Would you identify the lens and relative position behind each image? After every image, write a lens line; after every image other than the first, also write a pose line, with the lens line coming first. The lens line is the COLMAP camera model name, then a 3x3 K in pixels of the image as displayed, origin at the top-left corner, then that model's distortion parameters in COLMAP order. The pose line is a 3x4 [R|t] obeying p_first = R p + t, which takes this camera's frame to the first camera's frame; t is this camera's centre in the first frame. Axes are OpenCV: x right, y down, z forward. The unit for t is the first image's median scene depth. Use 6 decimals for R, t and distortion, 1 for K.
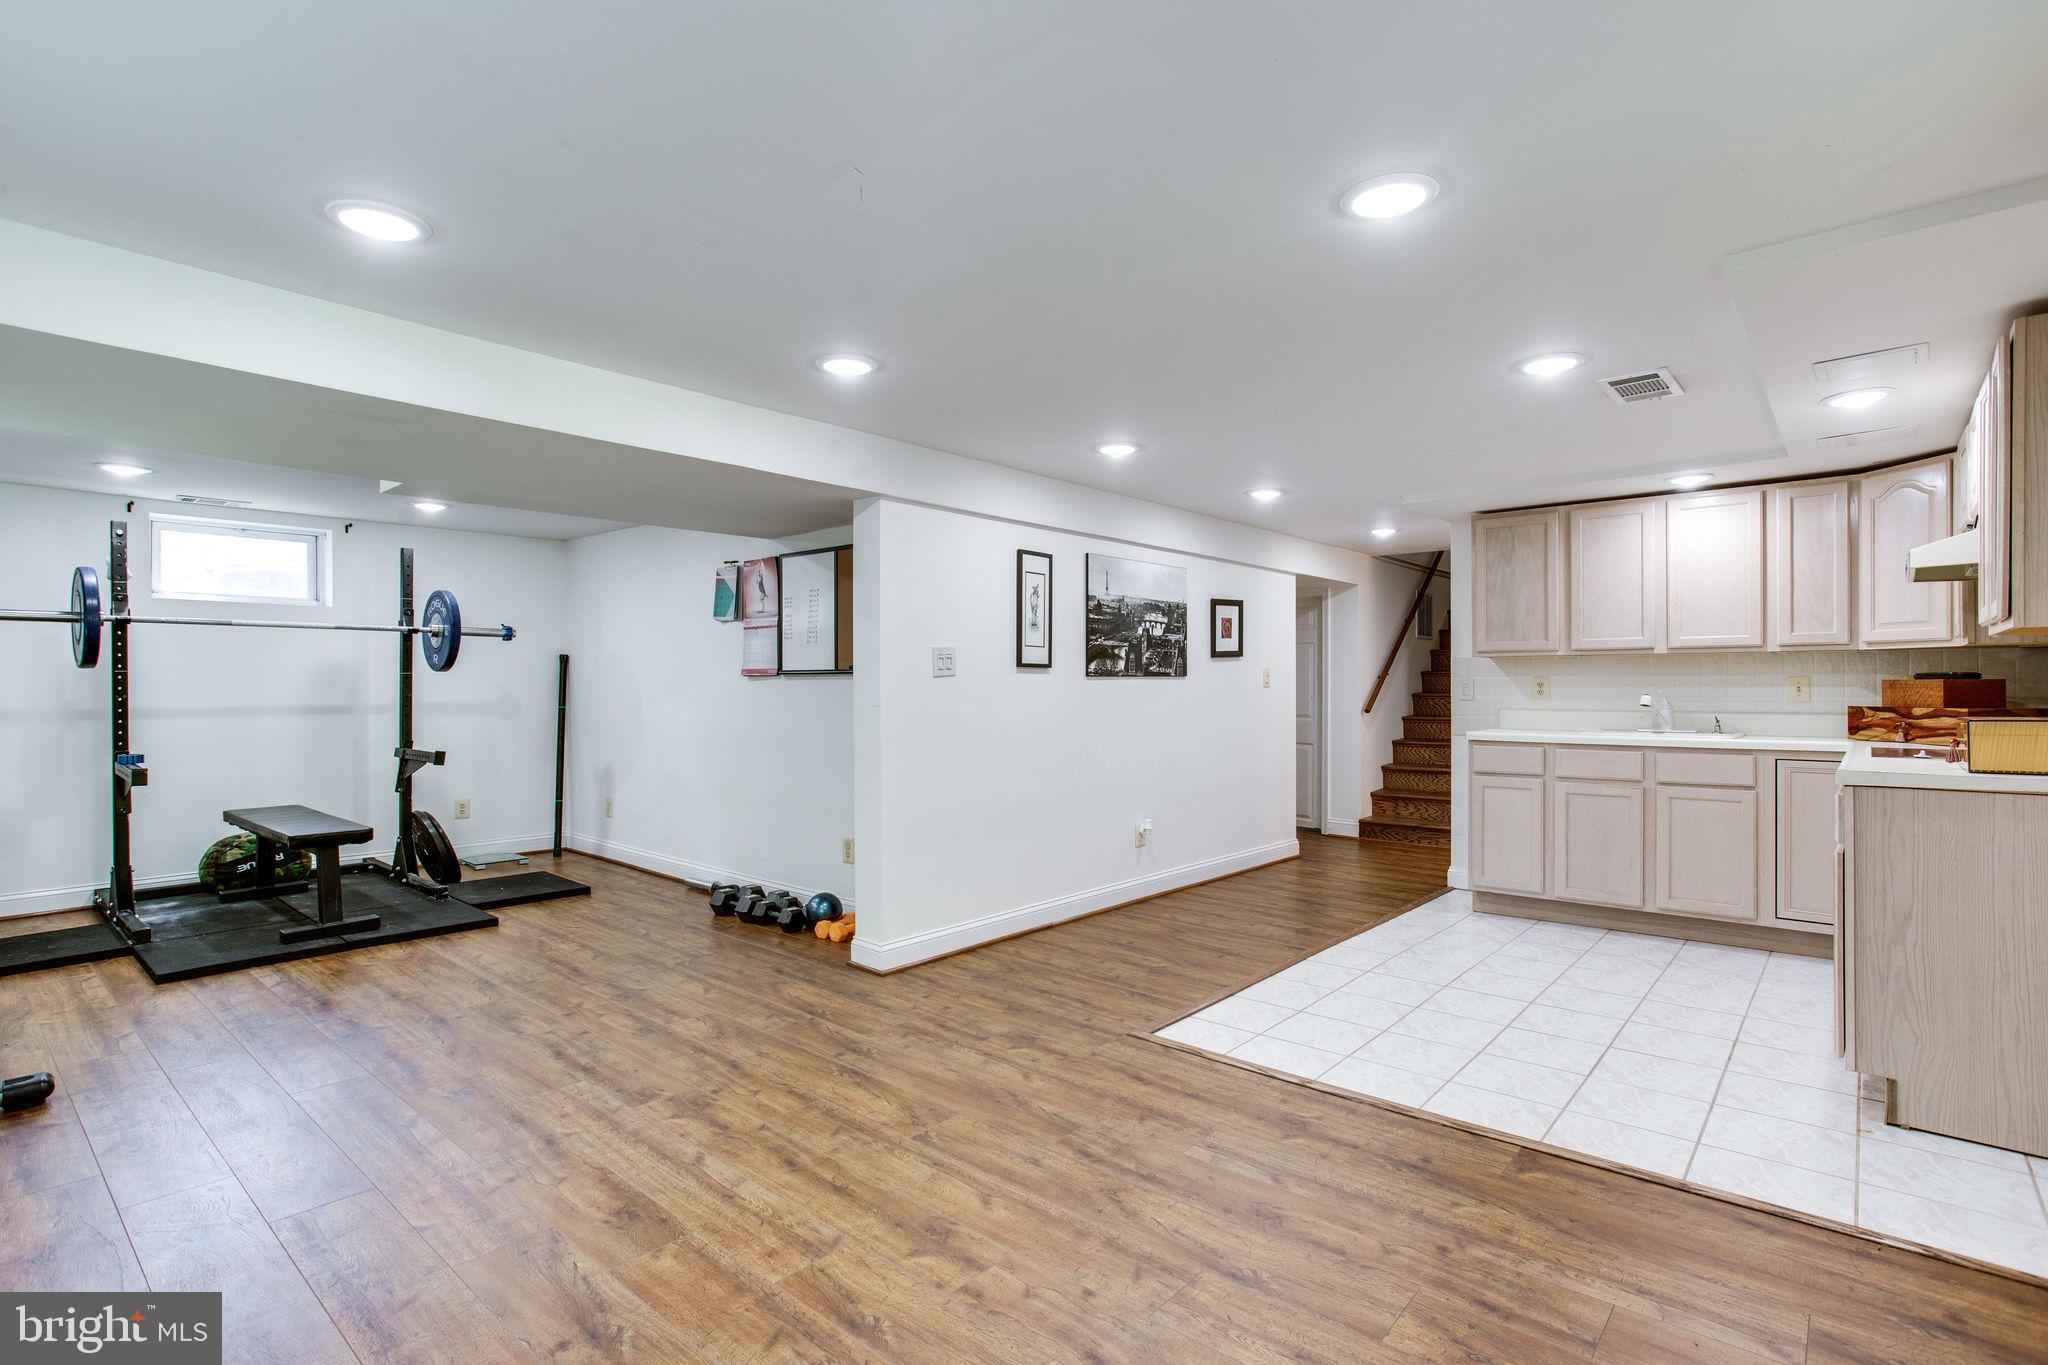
lens RADIAL K [[986.4, 0, 1035.0], [0, 986.4, 675.5], [0, 0, 1]] dist [-0.039632, 0.025952]
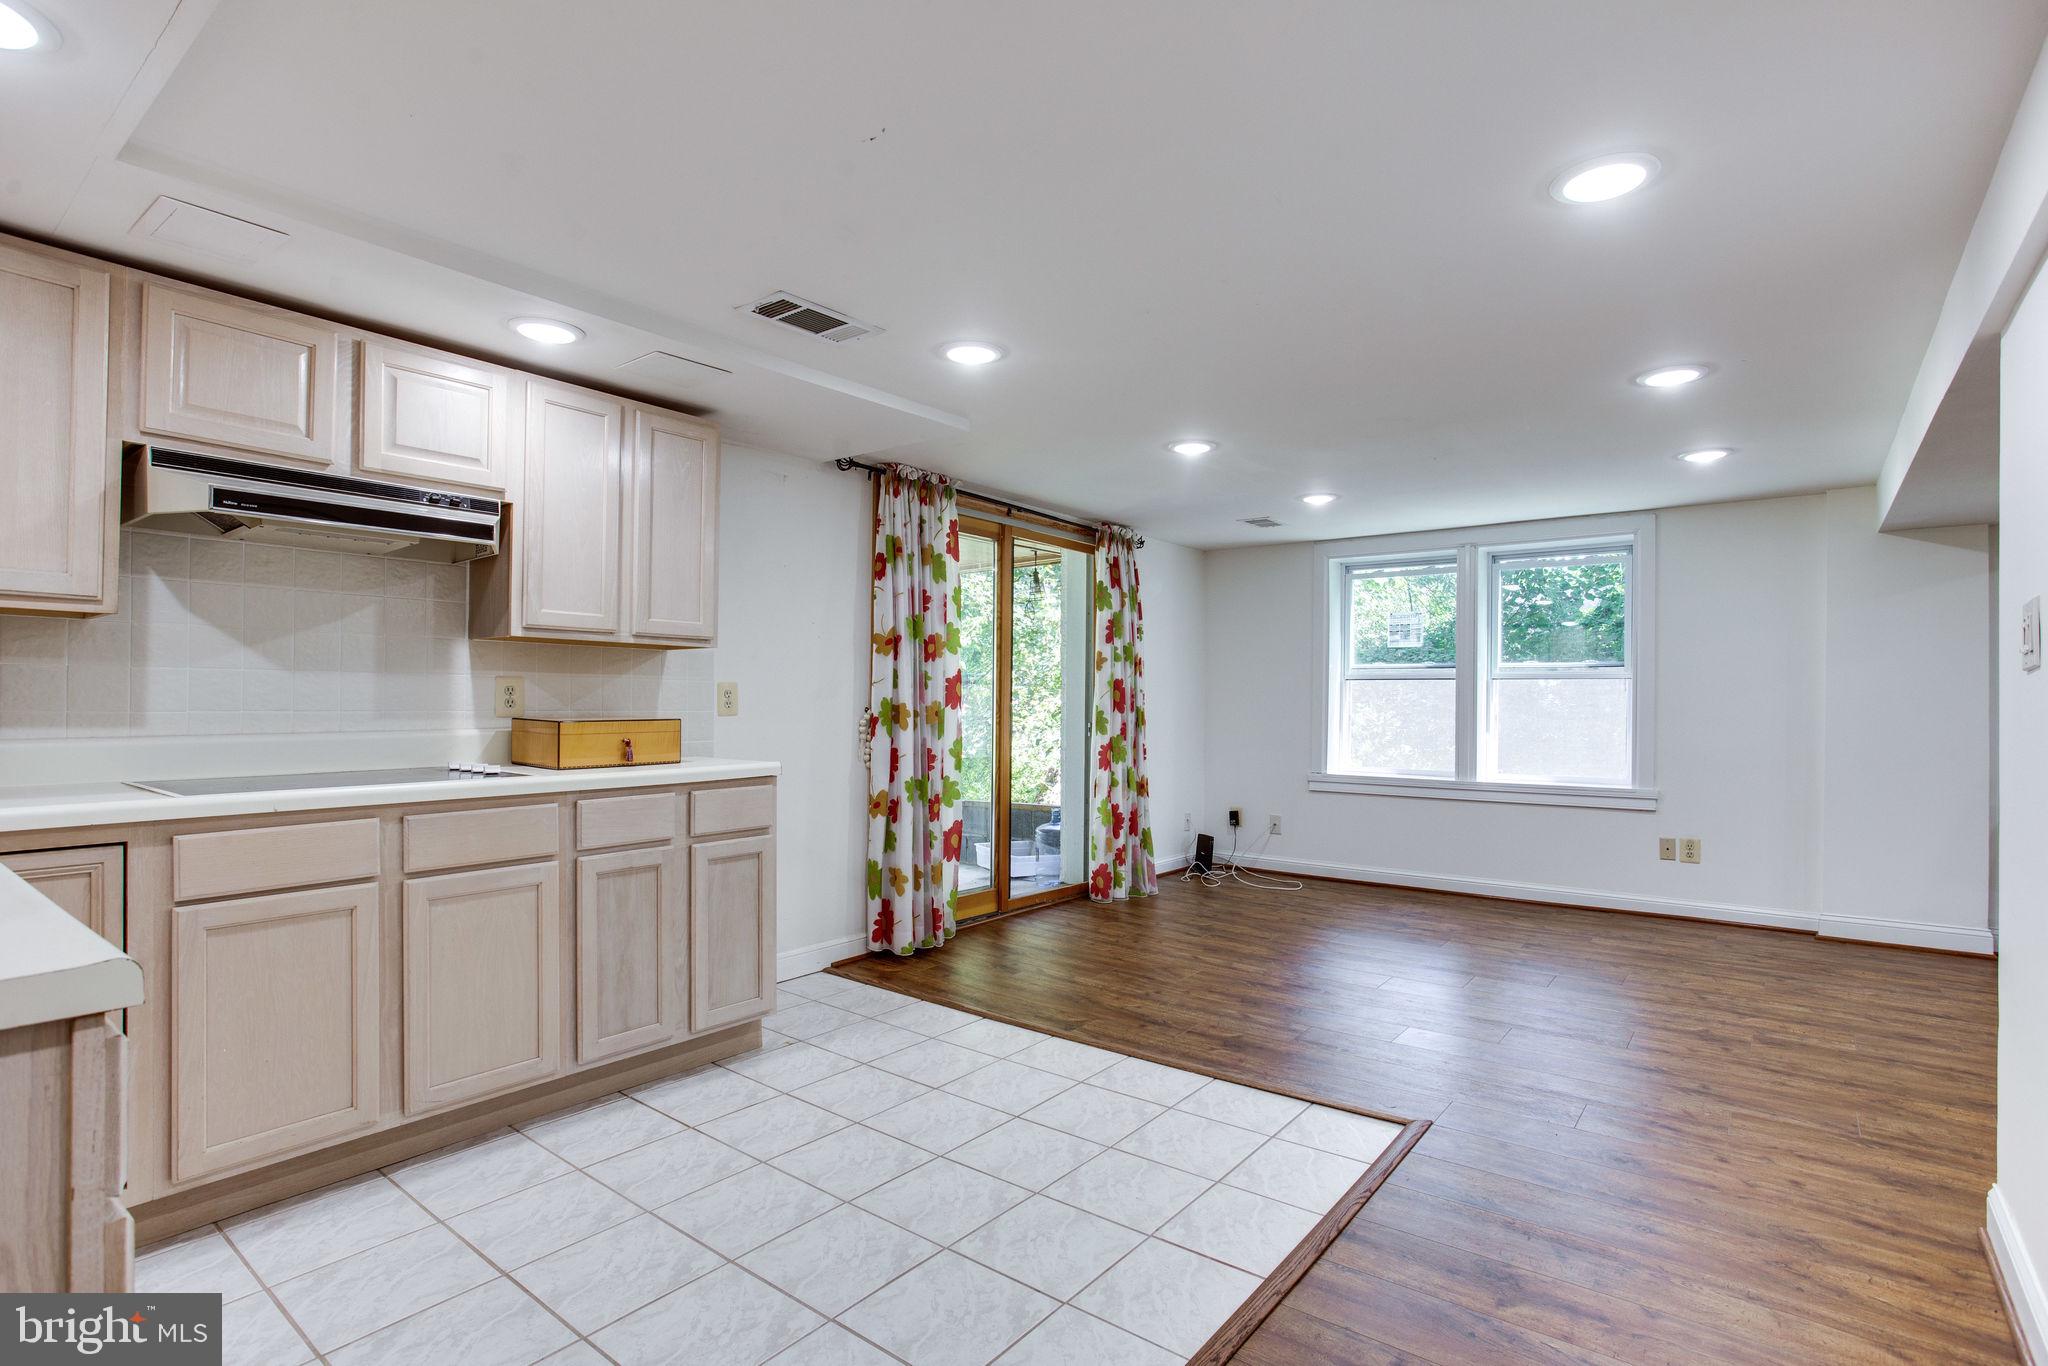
lens RADIAL K [[995.1, 0, 1032.7], [0, 995.1, 684.4], [0, 0, 1]] dist [-0.053037, 0.033959]
pose [[-0.999074, -0.006612, -0.042521, 0.423308], [-0.005554, 0.999673, -0.024952, 0.022649], [0.042672, -0.024693, -0.998784, 1.656523]]
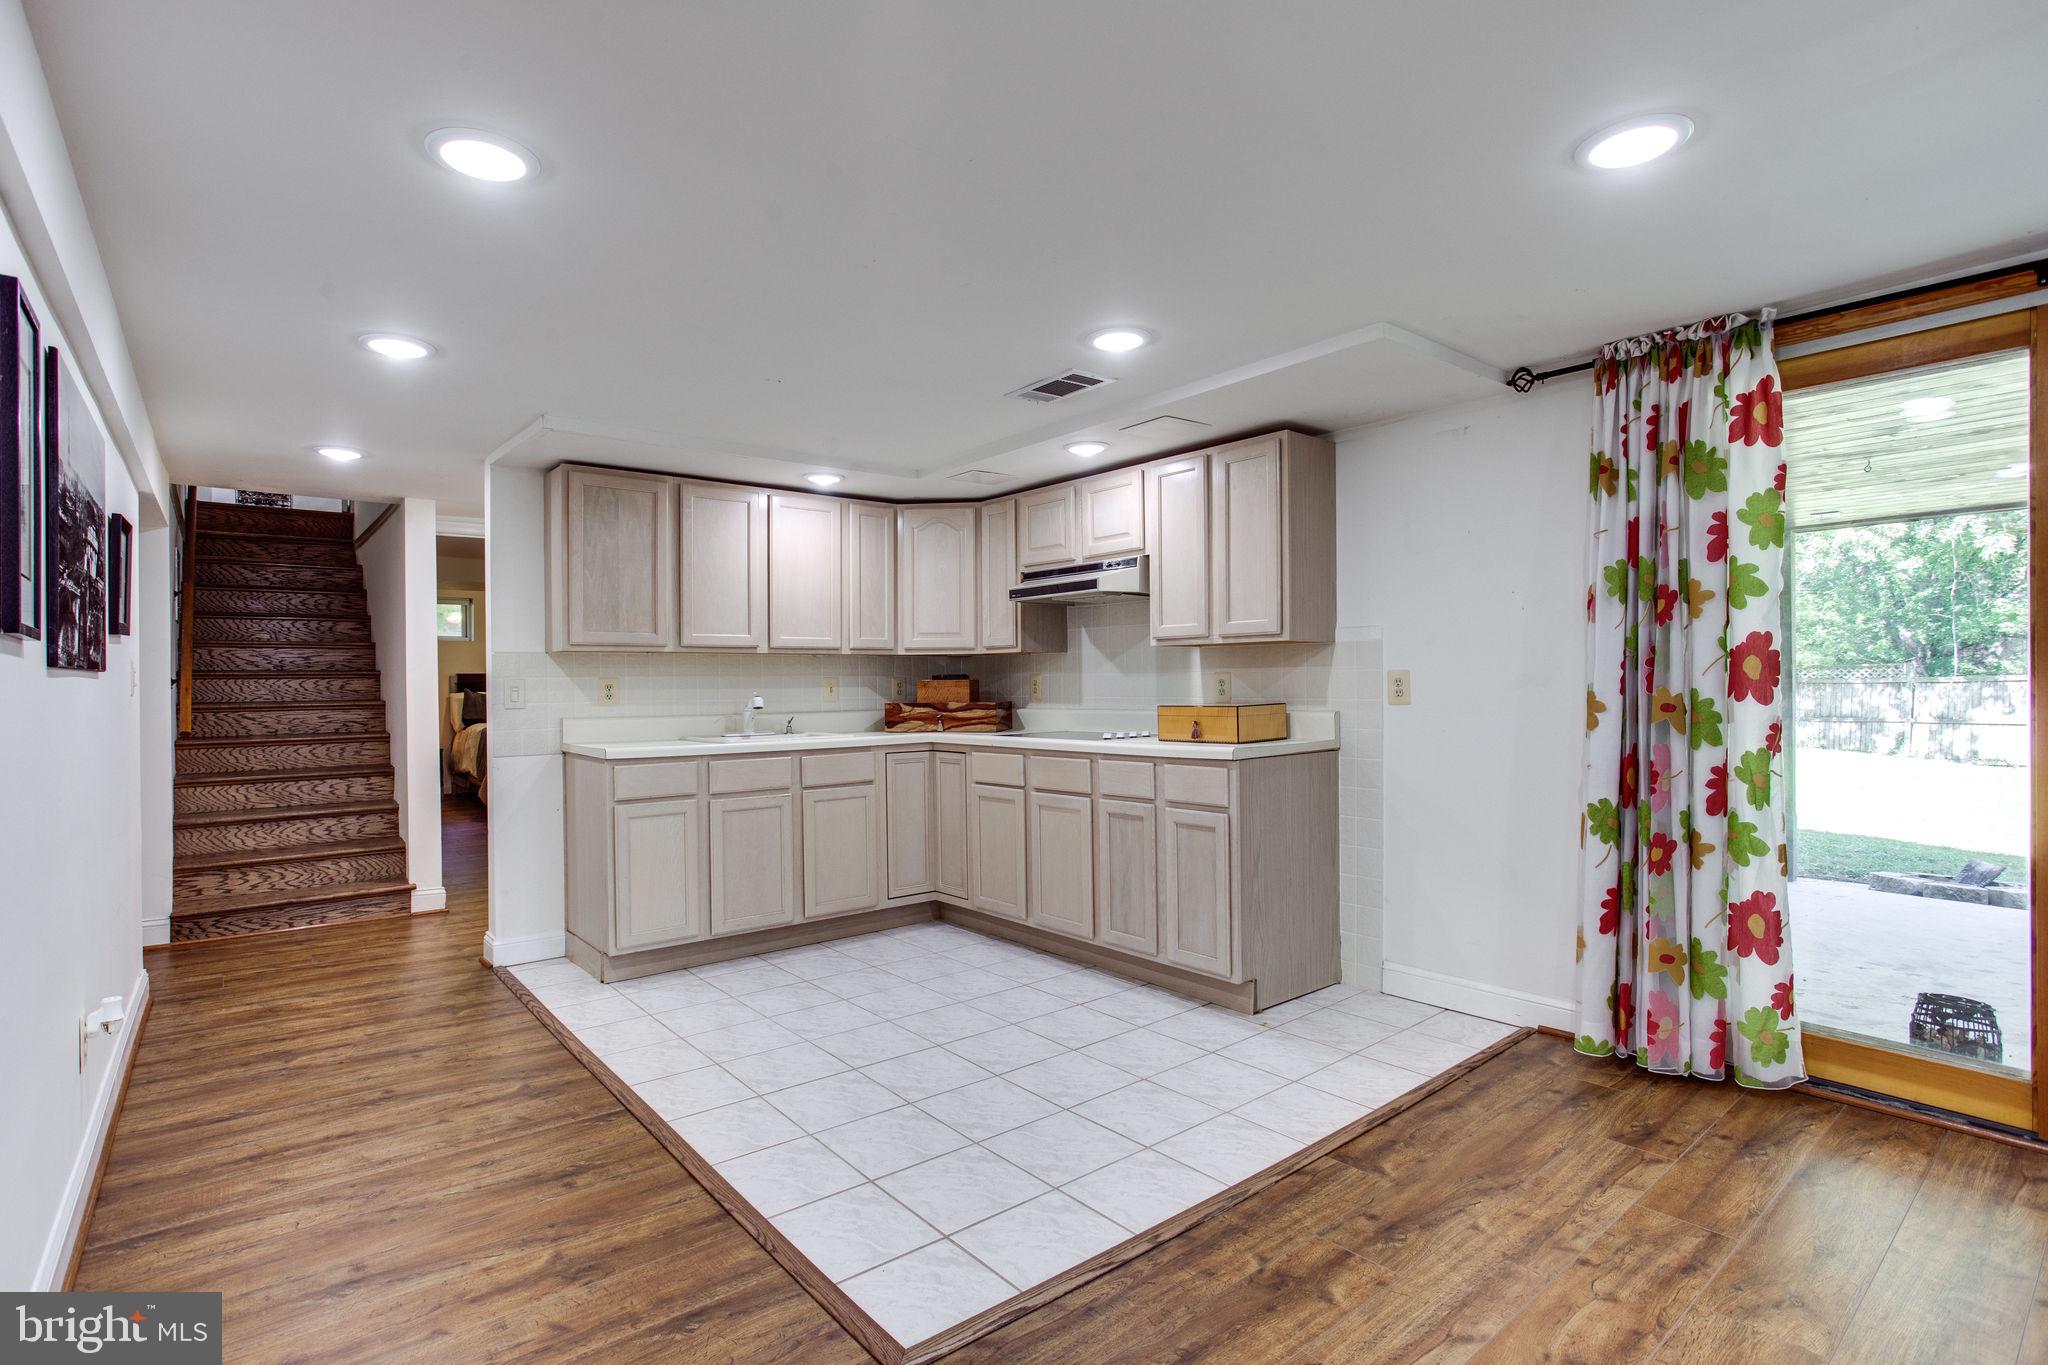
lens RADIAL K [[986.4, 0, 1035.0], [0, 986.4, 675.5], [0, 0, 1]] dist [-0.039632, 0.025952]
pose [[0.171990, 0.007548, 0.985070, -0.354650], [-0.000165, 0.999971, -0.007633, 0.009033], [-0.985099, 0.001151, 0.171986, 0.774800]]
